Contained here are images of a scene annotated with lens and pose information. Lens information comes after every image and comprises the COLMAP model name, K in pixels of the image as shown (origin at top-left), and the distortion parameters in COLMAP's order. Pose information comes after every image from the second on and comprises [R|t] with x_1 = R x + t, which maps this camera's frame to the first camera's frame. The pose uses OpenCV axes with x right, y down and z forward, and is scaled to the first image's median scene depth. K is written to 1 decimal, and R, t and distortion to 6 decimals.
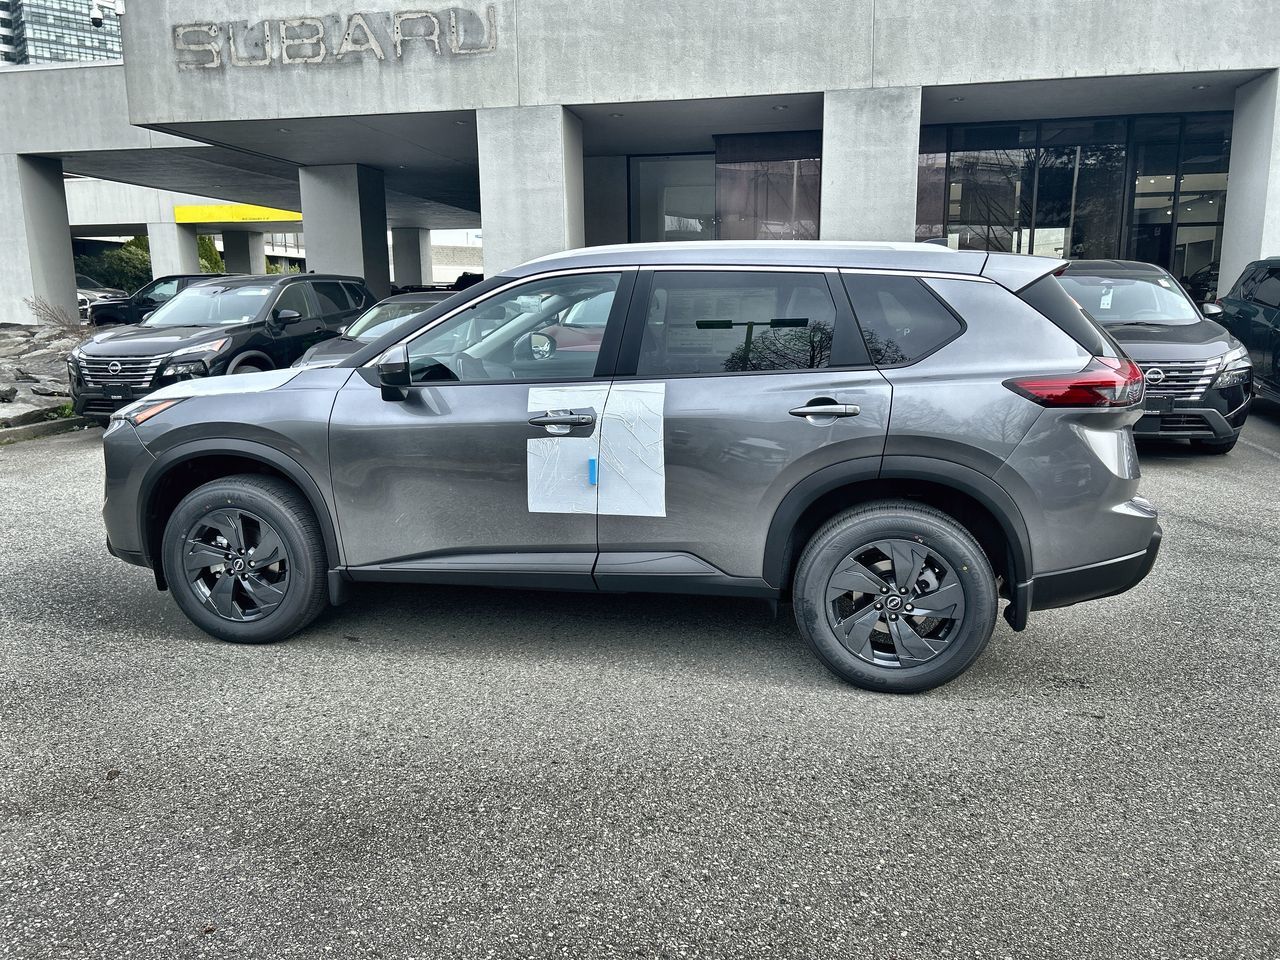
lens RADIAL K [[954.4, 0, 629.8], [0, 954.4, 472.8], [0, 0, 1]] dist [0.066611, -0.069200]
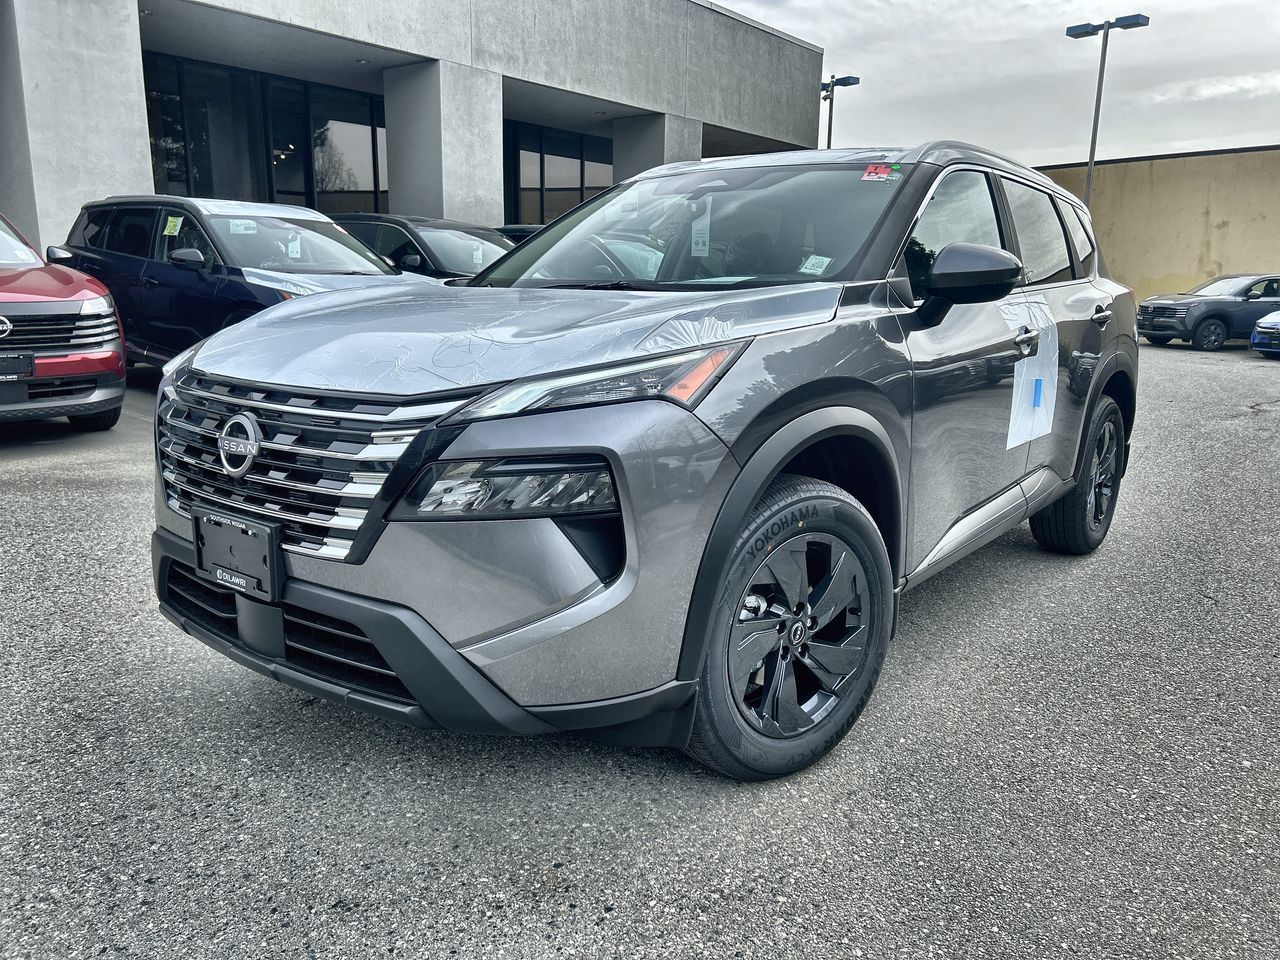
lens RADIAL K [[954.4, 0, 629.8], [0, 954.4, 472.8], [0, 0, 1]] dist [0.066611, -0.069200]
pose [[0.452263, -0.159263, 0.877550, -0.986832], [0.142405, 0.984199, 0.105227, -0.073143], [-0.880443, 0.077378, 0.467797, 0.927195]]
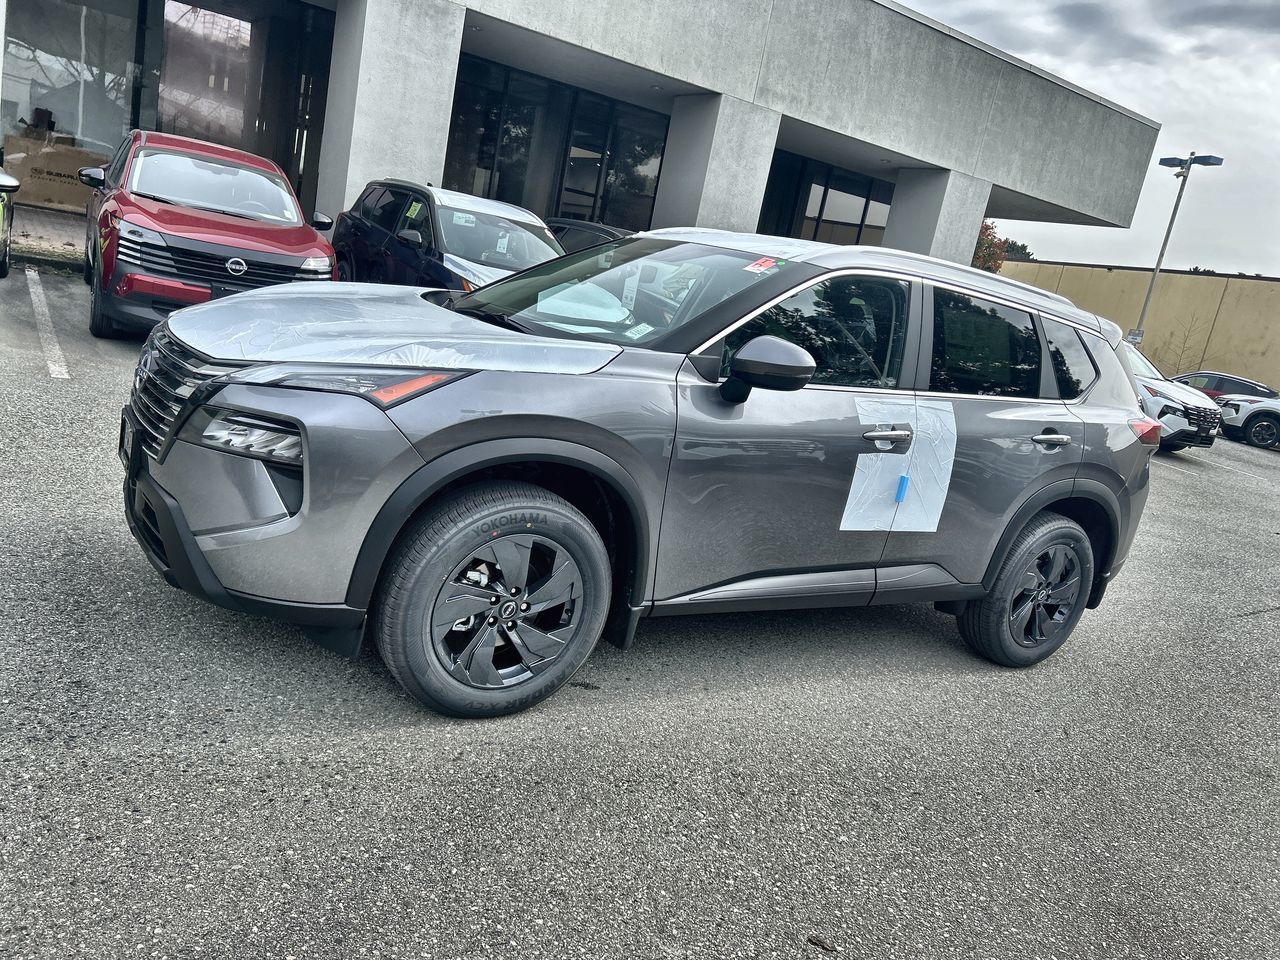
lens RADIAL K [[955.4, 0, 636.9], [0, 955.4, 472.9], [0, 0, 1]] dist [0.065791, -0.067566]
pose [[0.711535, -0.001517, 0.702649, -0.870827], [-0.072982, 0.994429, 0.076052, -0.068643], [-0.698850, -0.105394, 0.707461, 0.467115]]
